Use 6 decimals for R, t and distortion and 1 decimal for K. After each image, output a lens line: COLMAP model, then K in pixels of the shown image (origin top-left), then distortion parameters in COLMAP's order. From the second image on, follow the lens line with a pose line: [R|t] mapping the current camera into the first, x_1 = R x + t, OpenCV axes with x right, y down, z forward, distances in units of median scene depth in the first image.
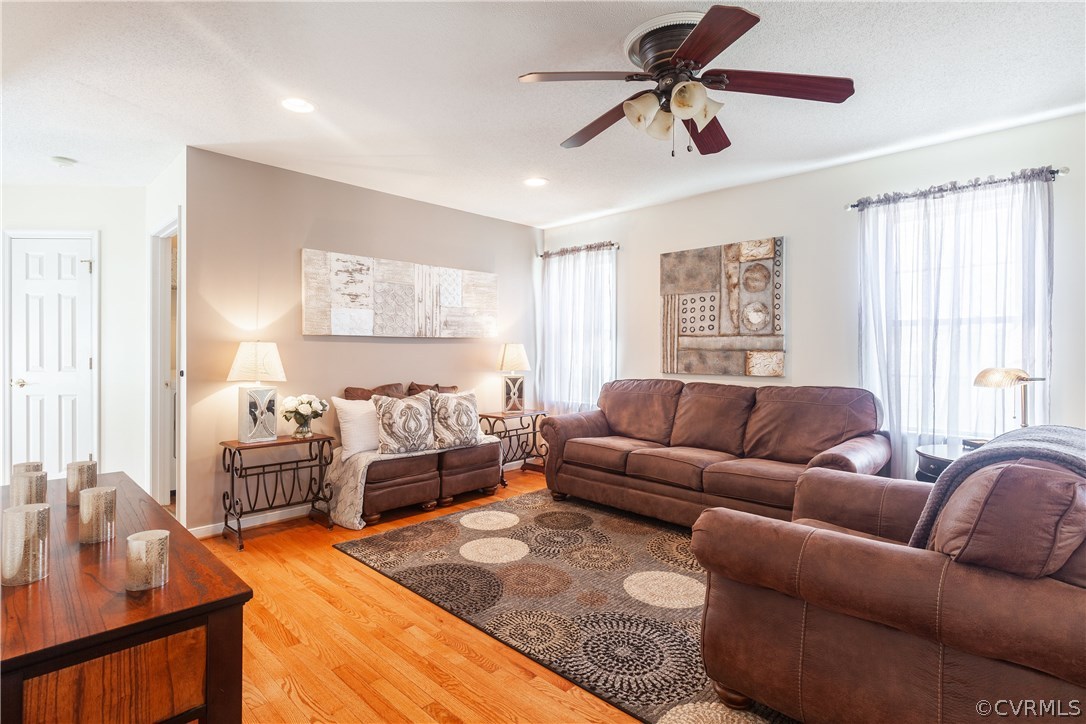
lens RADIAL K [[534.4, 0, 533.4], [0, 534.4, 348.3], [0, 0, 1]] dist [0.001552, -0.000074]
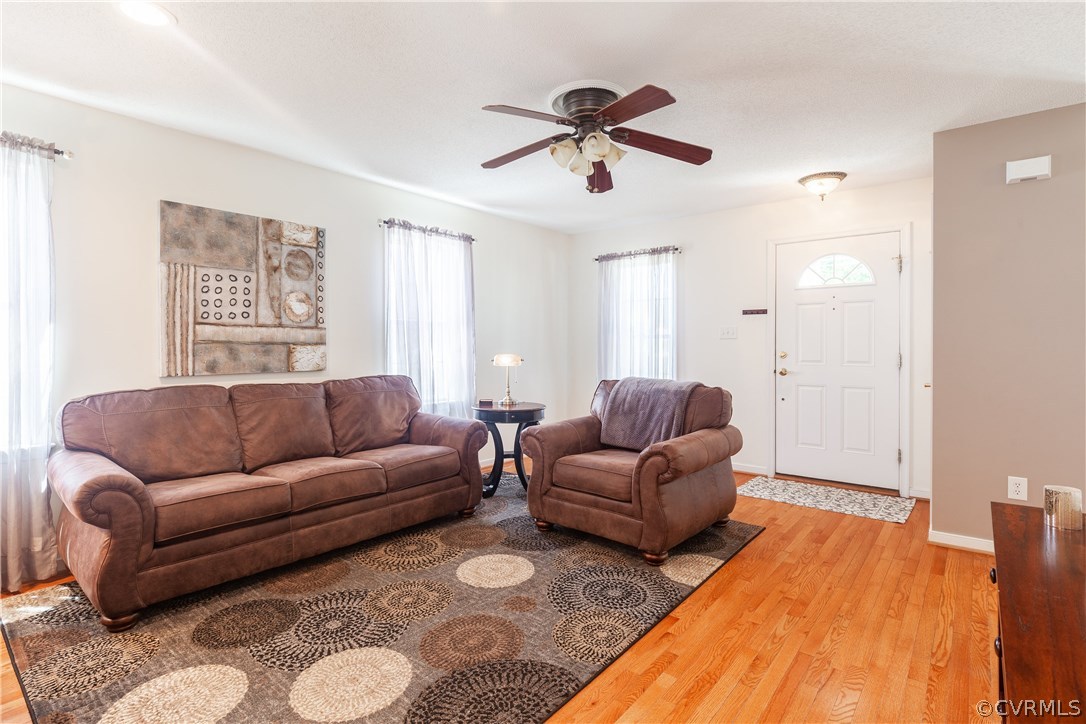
lens RADIAL K [[534.4, 0, 533.4], [0, 534.4, 348.3], [0, 0, 1]] dist [0.001552, -0.000074]
pose [[-0.079094, -0.007534, 0.996839, -0.532765], [-0.003362, 0.999968, 0.007291, 0.003530], [-0.996861, -0.002774, -0.079117, 0.670271]]
